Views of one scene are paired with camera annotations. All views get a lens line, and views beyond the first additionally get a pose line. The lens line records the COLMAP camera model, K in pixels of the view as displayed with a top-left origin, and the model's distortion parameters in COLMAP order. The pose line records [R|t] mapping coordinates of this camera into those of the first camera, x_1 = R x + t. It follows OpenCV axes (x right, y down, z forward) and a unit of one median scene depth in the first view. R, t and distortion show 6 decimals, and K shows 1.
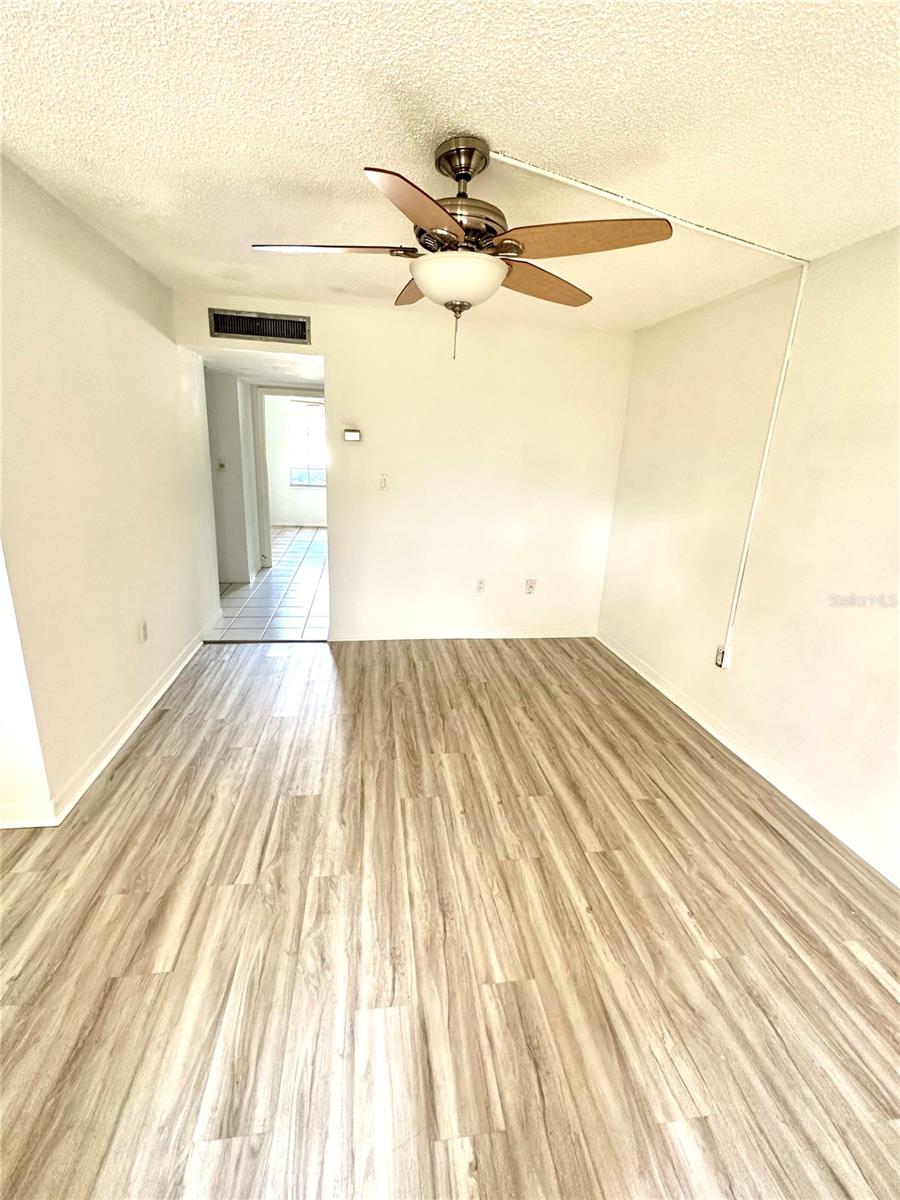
lens RADIAL K [[535.2, 0, 450.0], [0, 535.2, 600.0], [0, 0, 1]] dist [0.001173, 0.000306]
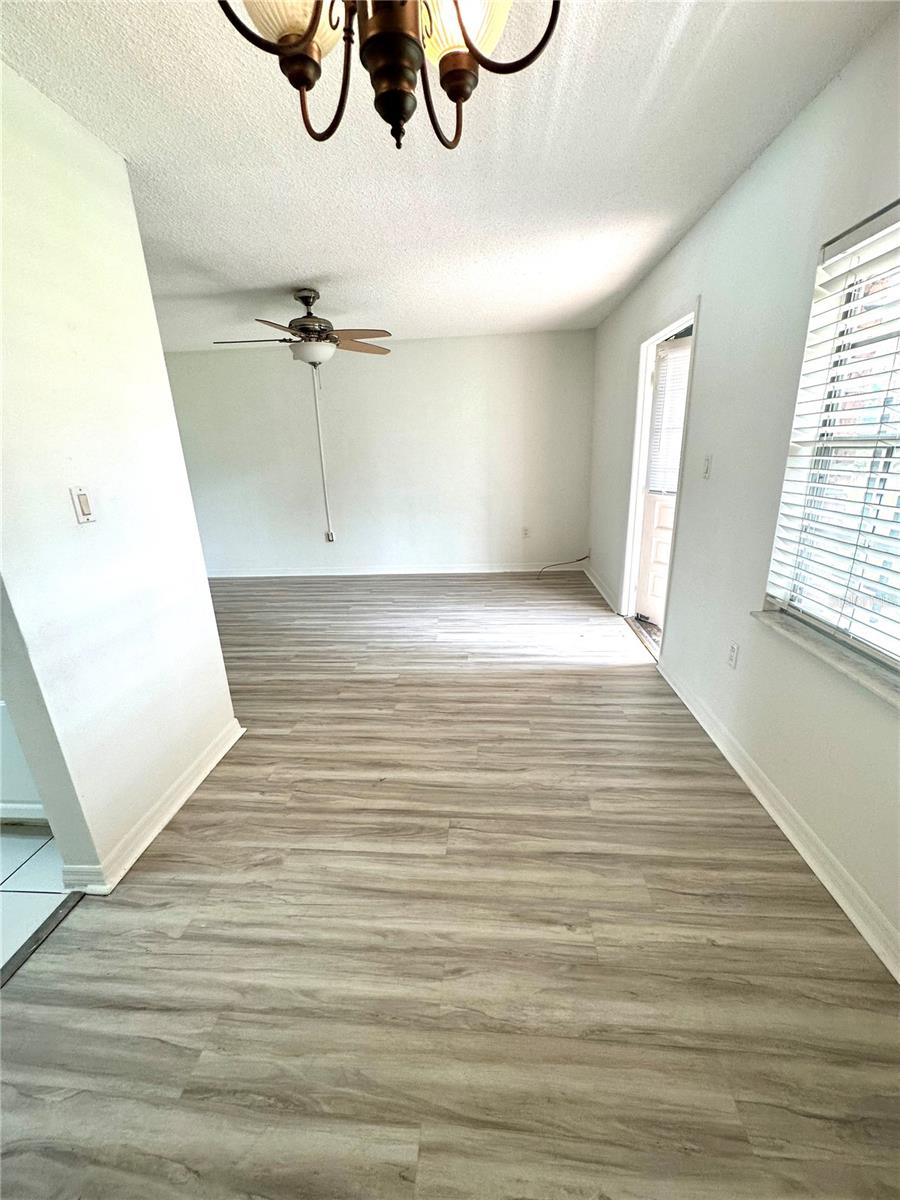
lens RADIAL K [[478.6, 0, 450.0], [0, 478.6, 600.0], [0, 0, 1]] dist [-0.001899, 0.000752]
pose [[0.225370, -0.344656, 0.911274, -1.684334], [0.312110, 0.911584, 0.267584, -0.029219], [-0.922928, 0.224112, 0.313015, 0.104808]]
